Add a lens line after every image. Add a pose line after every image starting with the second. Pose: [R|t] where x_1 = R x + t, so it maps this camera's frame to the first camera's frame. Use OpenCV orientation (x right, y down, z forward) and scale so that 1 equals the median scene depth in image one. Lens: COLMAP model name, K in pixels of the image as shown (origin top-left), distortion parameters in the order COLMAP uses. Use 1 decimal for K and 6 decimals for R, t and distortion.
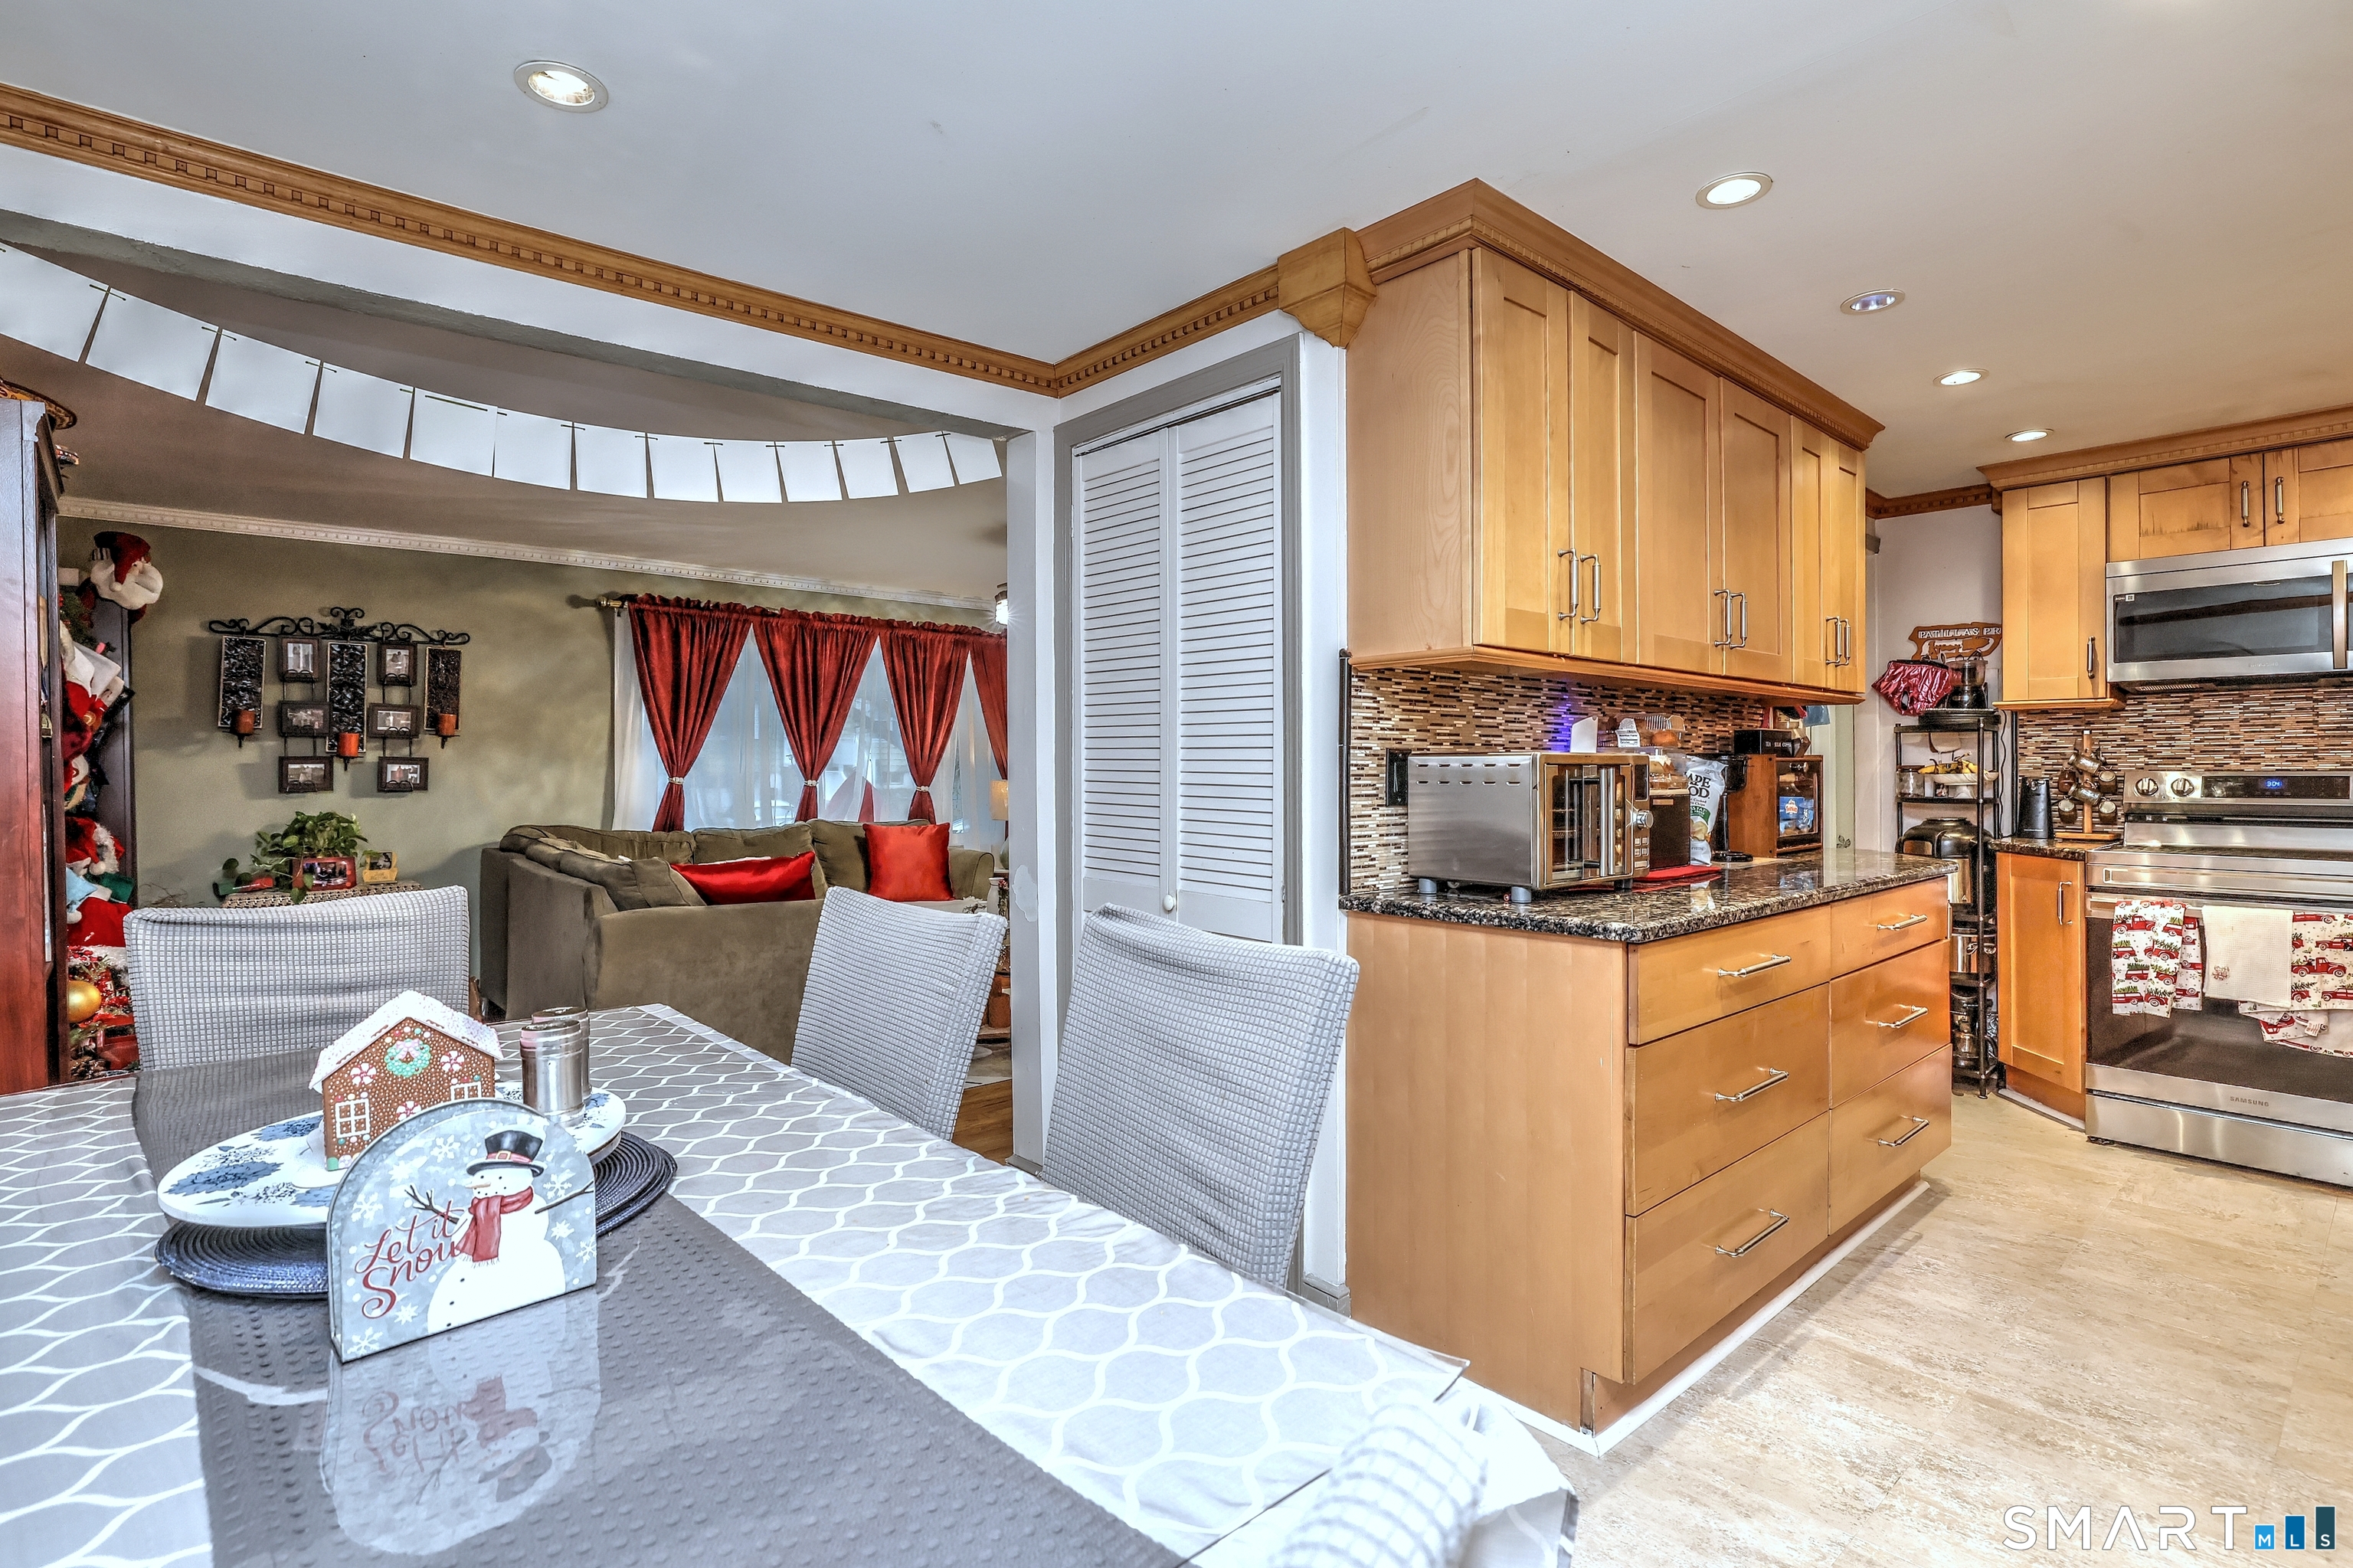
lens RADIAL K [[1121.4, 0, 1156.6], [0, 1121.4, 768.6], [0, 0, 1]] dist [-0.034507, 0.010171]
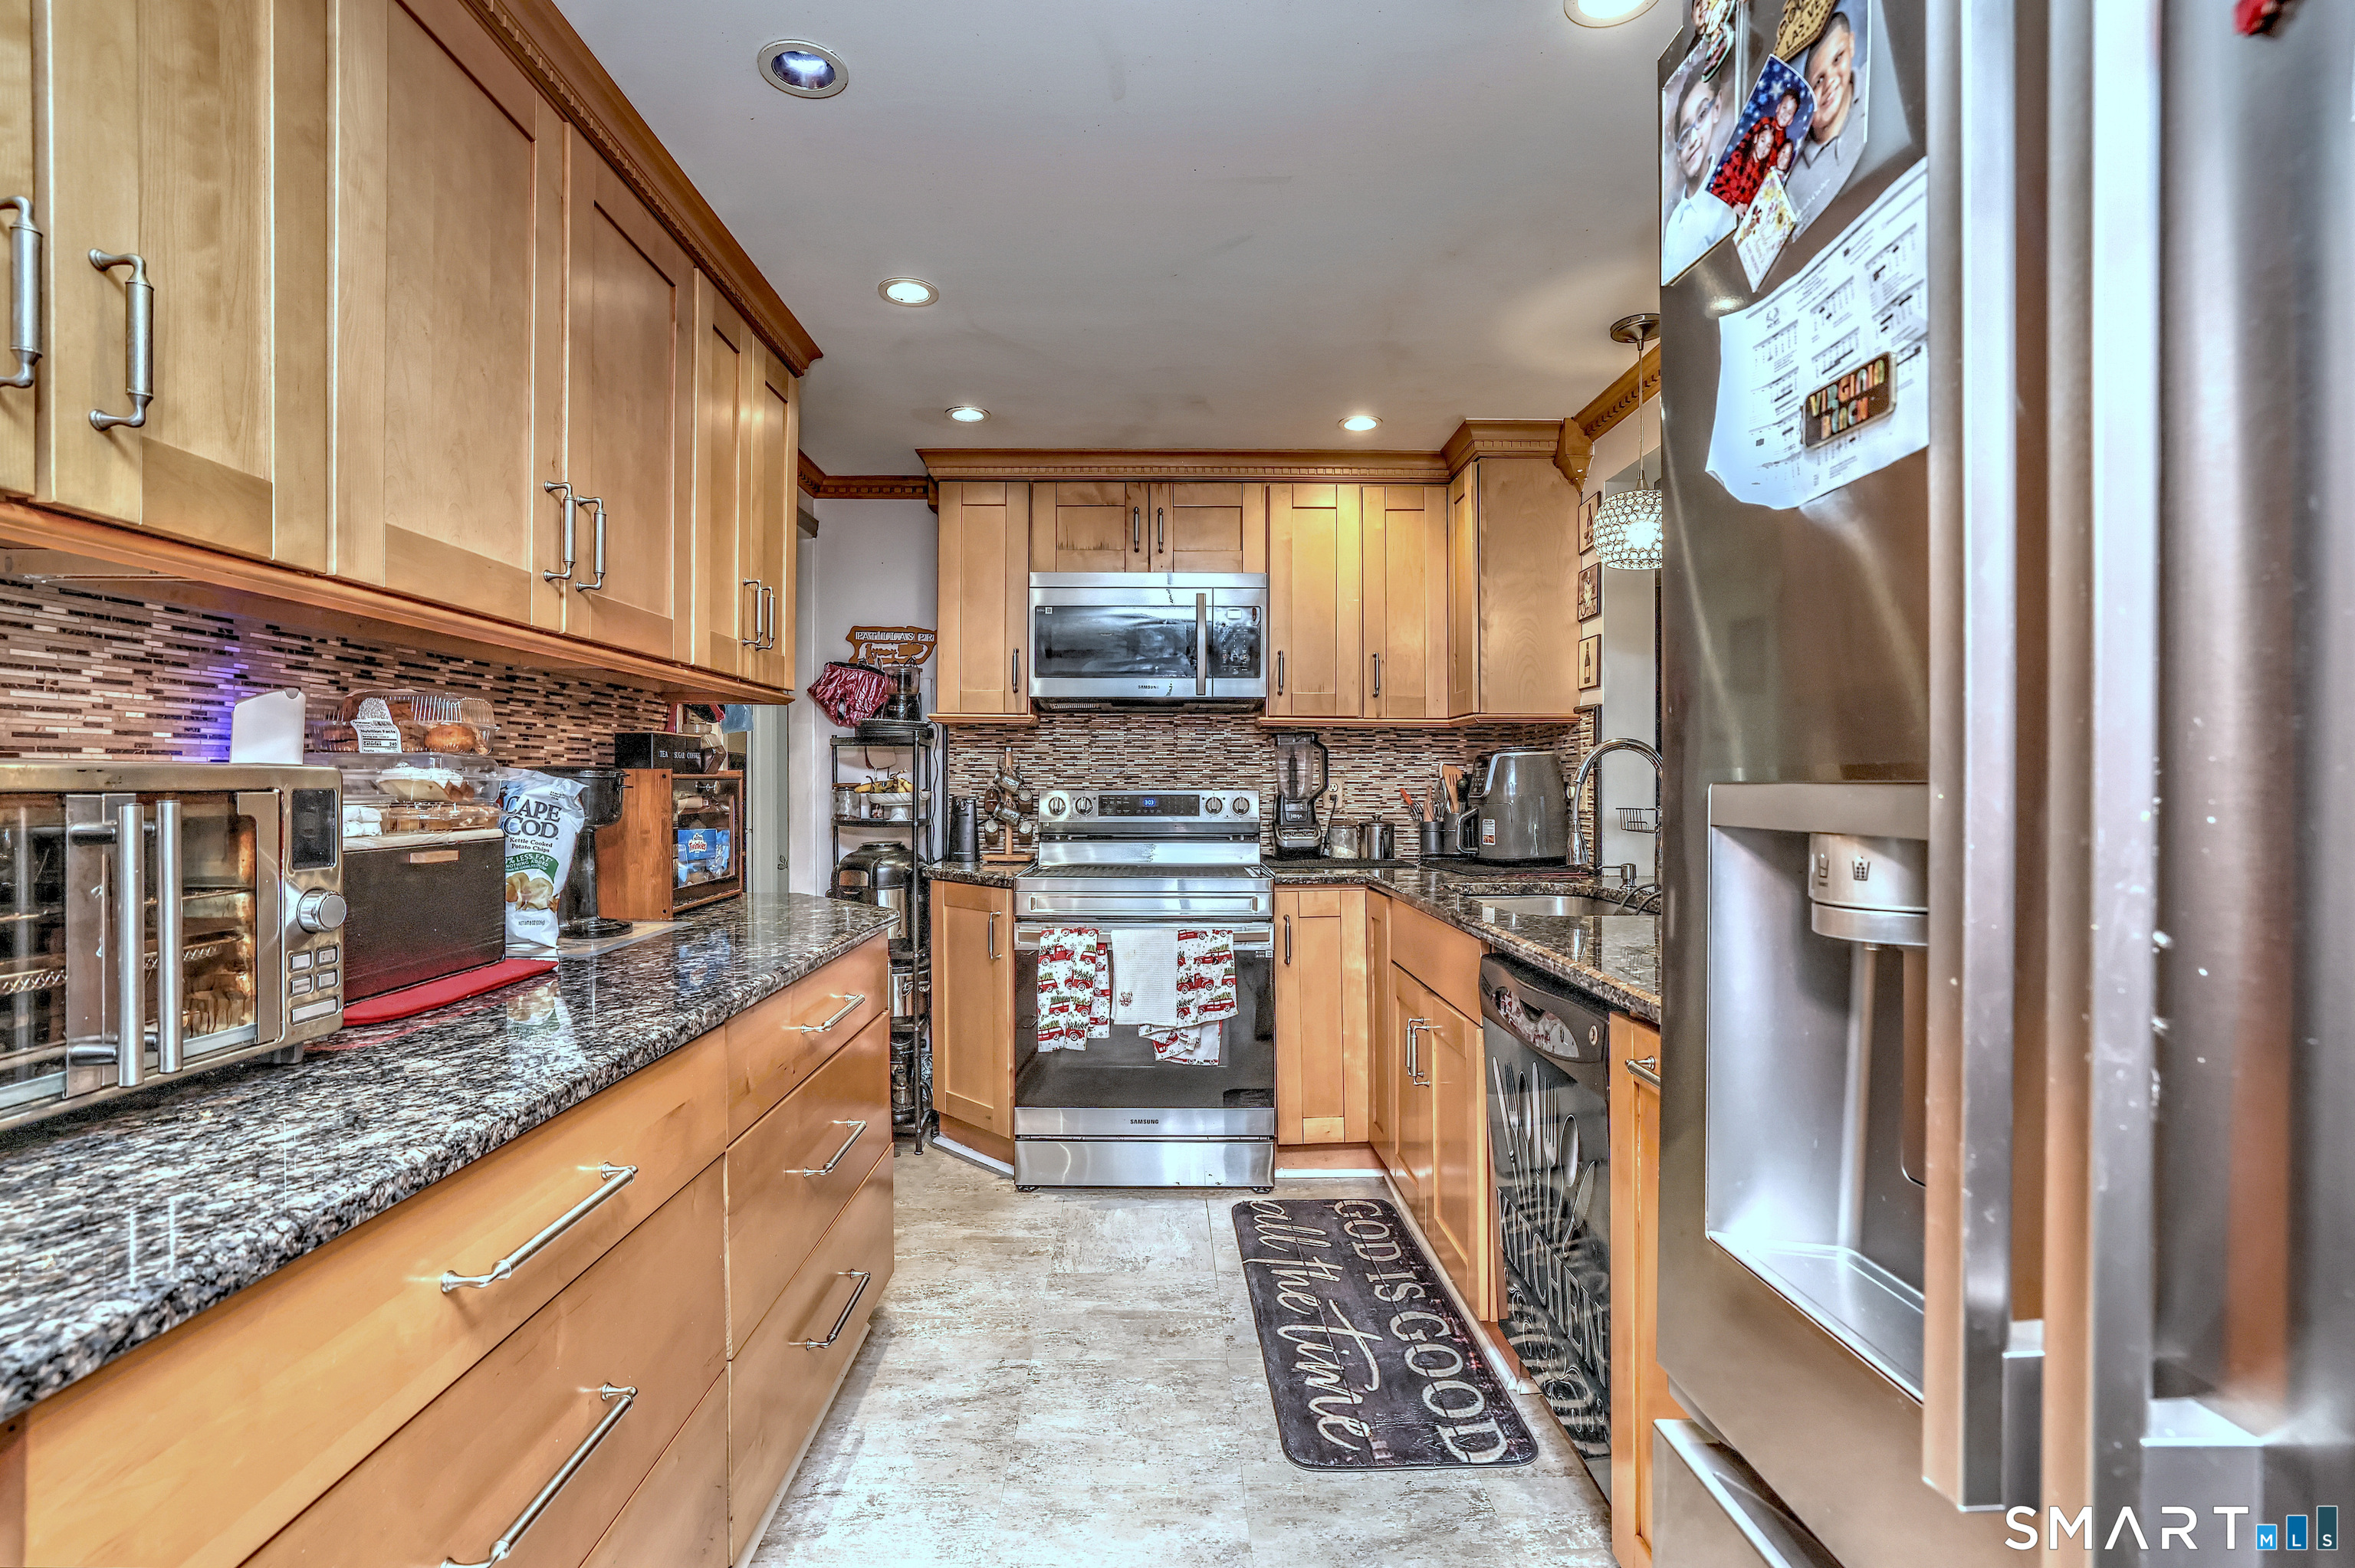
lens RADIAL K [[1122.1, 0, 1184.0], [0, 1122.1, 785.0], [0, 0, 1]] dist [-0.034507, 0.010171]
pose [[0.630931, 0.000980, 0.775839, 0.222421], [-0.003839, 0.999991, 0.001859, -0.005497], [-0.775830, -0.004151, 0.630929, 0.319682]]
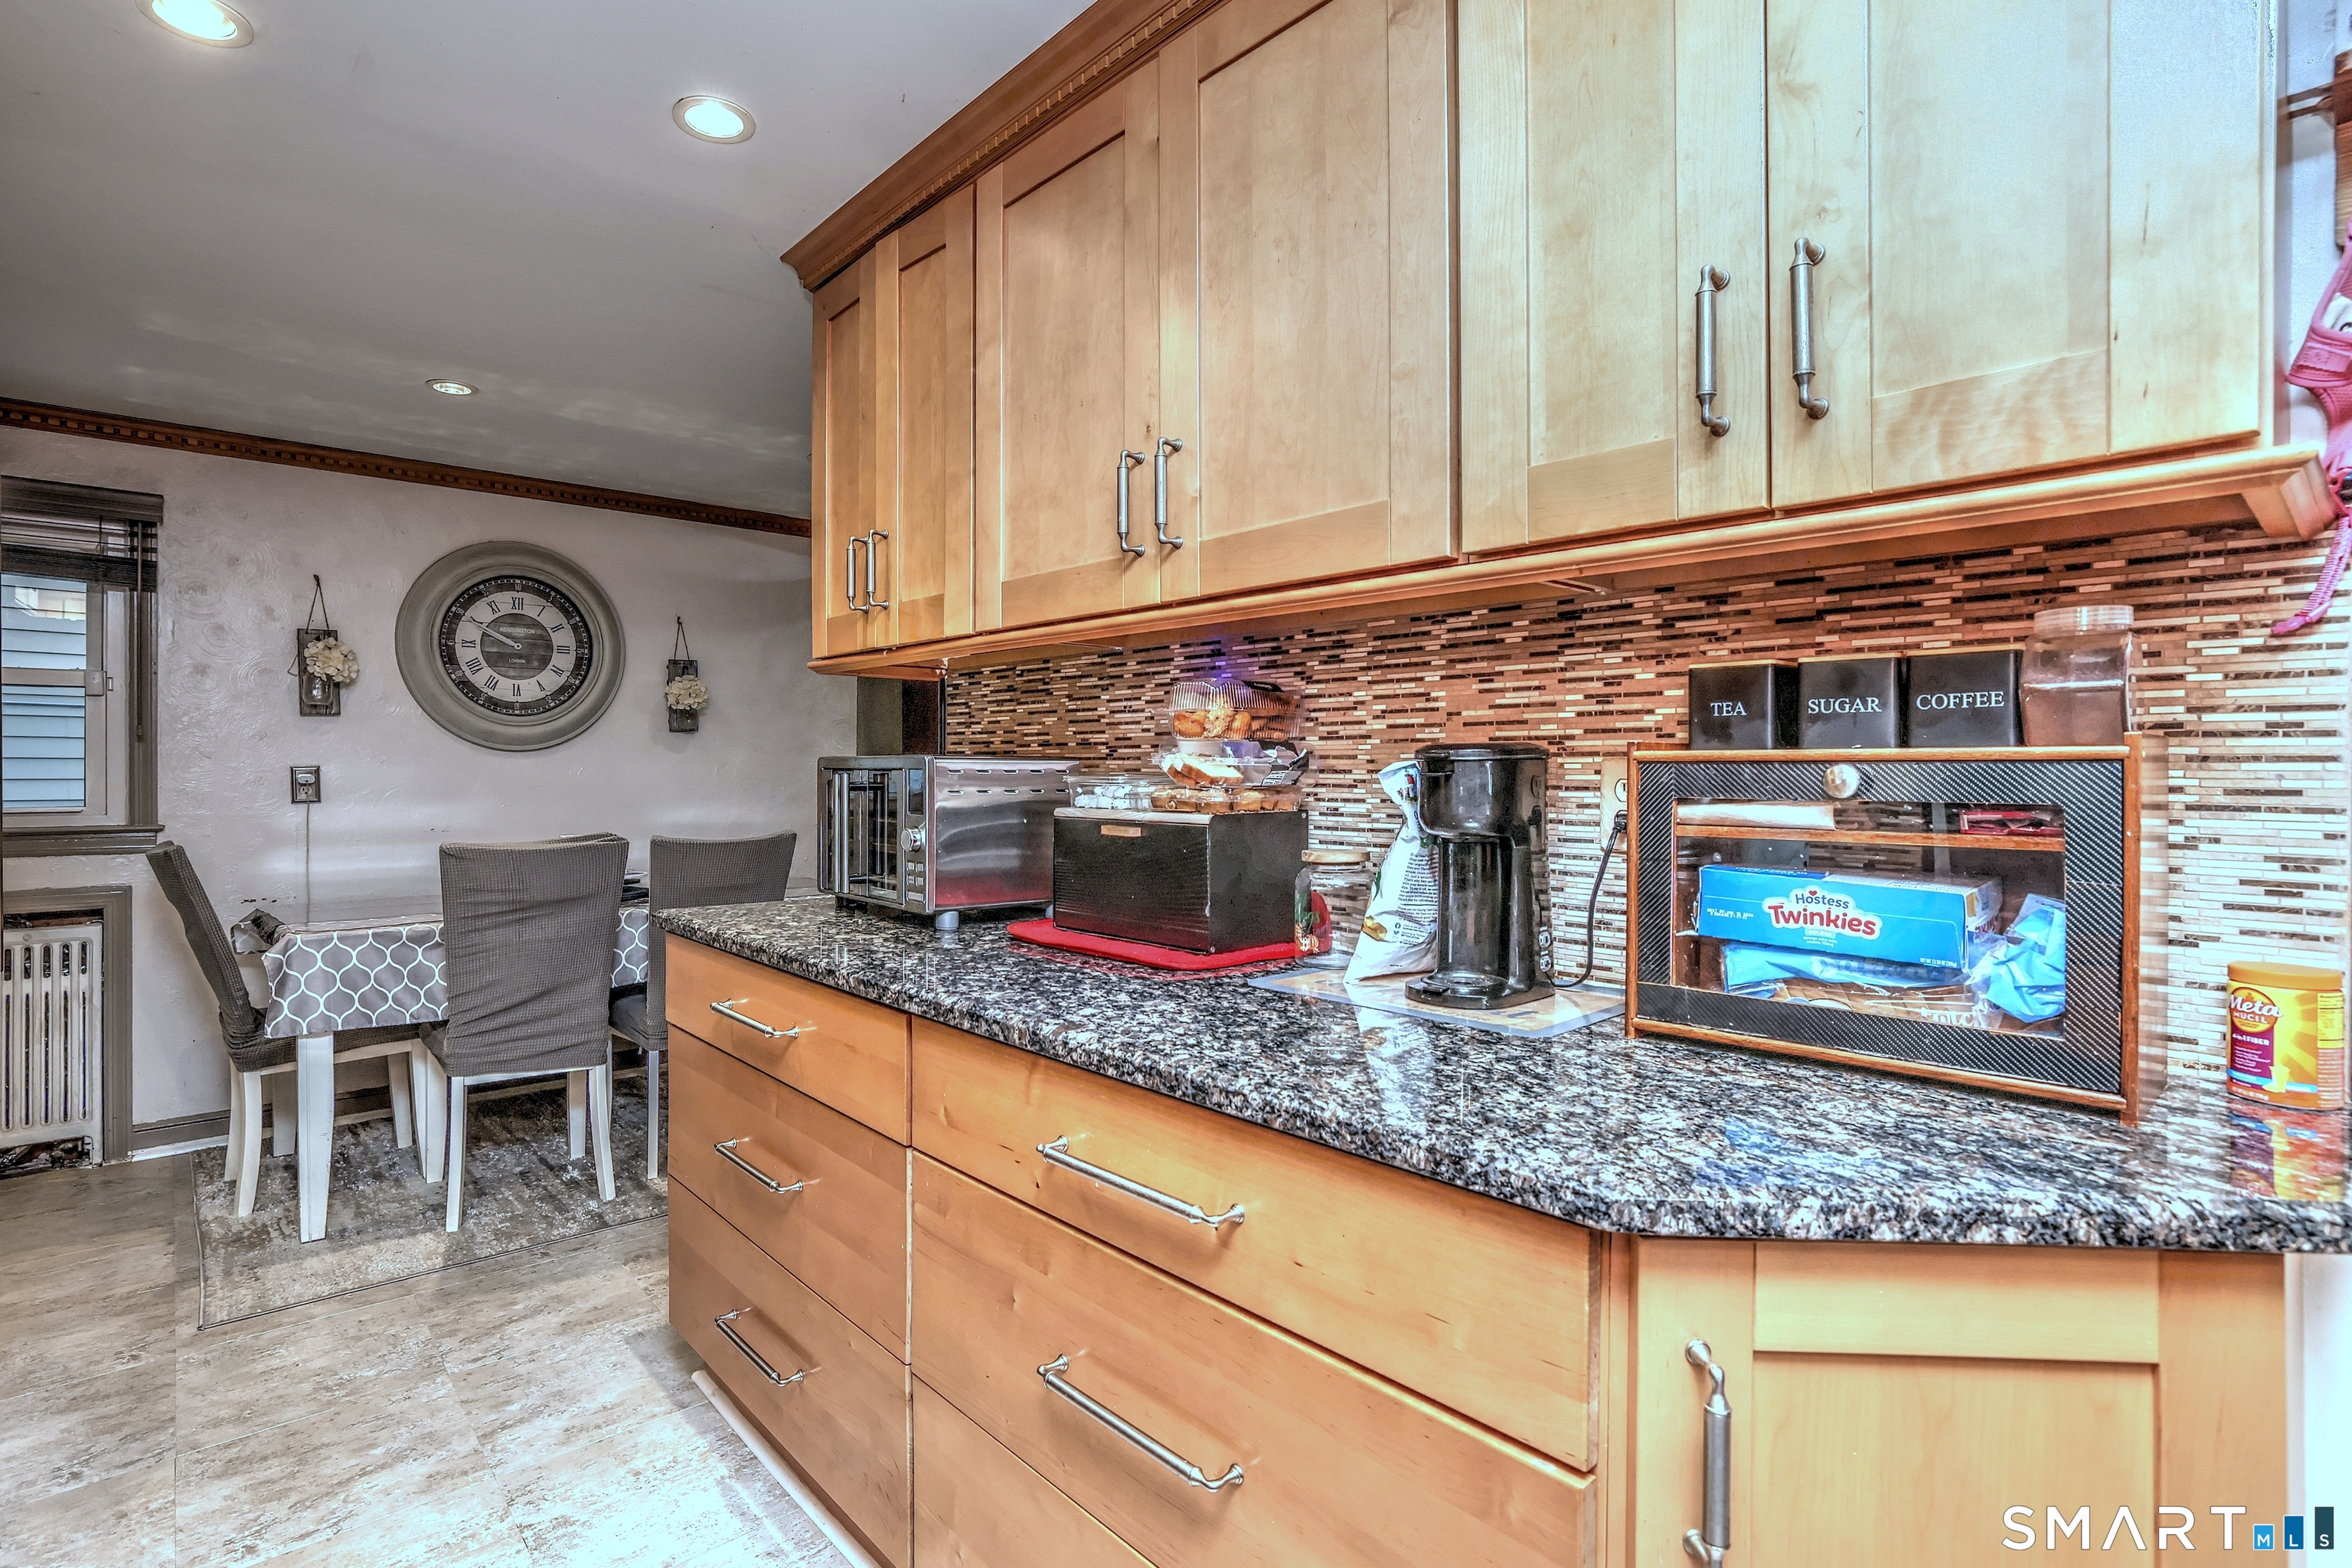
lens RADIAL K [[1120.9, 0, 1172.1], [0, 1120.9, 785.9], [0, 0, 1]] dist [-0.034507, 0.010171]
pose [[0.015091, 0.017096, -0.999740, 0.872881], [-0.005740, 0.999839, 0.017011, -0.004219], [0.999870, 0.005482, 0.015187, 0.835763]]
